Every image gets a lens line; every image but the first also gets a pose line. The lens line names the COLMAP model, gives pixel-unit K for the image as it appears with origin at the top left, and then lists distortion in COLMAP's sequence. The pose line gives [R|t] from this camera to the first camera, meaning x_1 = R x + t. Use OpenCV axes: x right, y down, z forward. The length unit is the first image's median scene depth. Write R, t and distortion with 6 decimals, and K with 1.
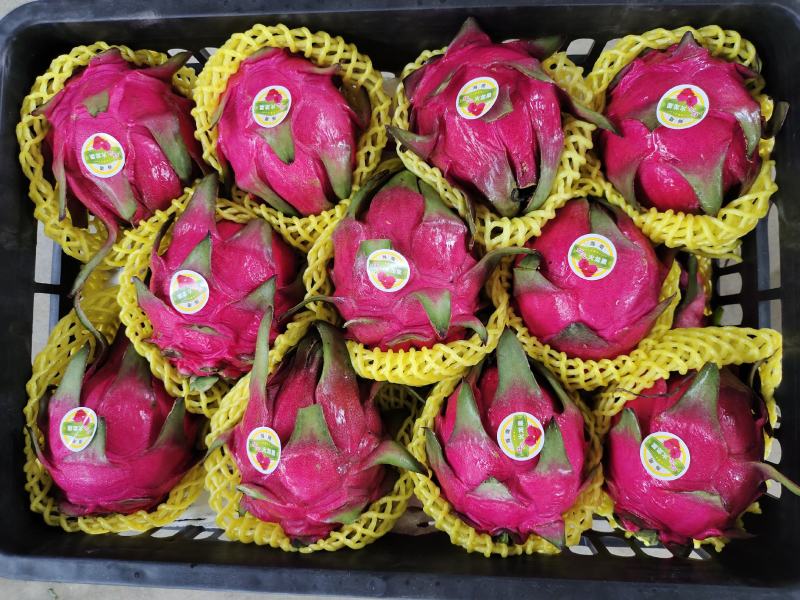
lens RADIAL K [[700.0, 0, 399.8], [0, 700.0, 298.0], [0, 0, 1]] dist [-0.015101, -0.036040]
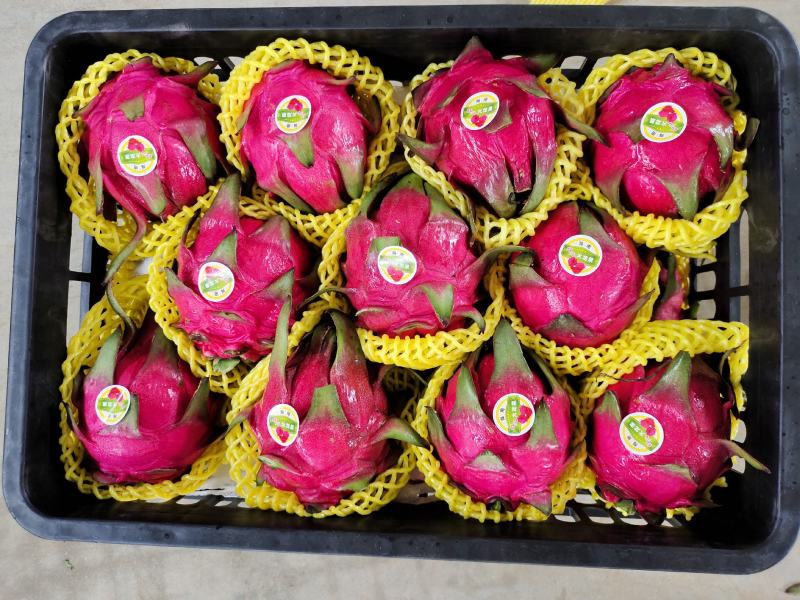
lens RADIAL K [[700.0, 0, 399.2], [0, 700.0, 304.8], [0, 0, 1]] dist [-0.015101, -0.036040]
pose [[0.999831, 0.013373, 0.012584, -0.024830], [-0.013650, 0.999661, 0.022171, -0.000659], [-0.012283, -0.022339, 0.999675, -0.105400]]
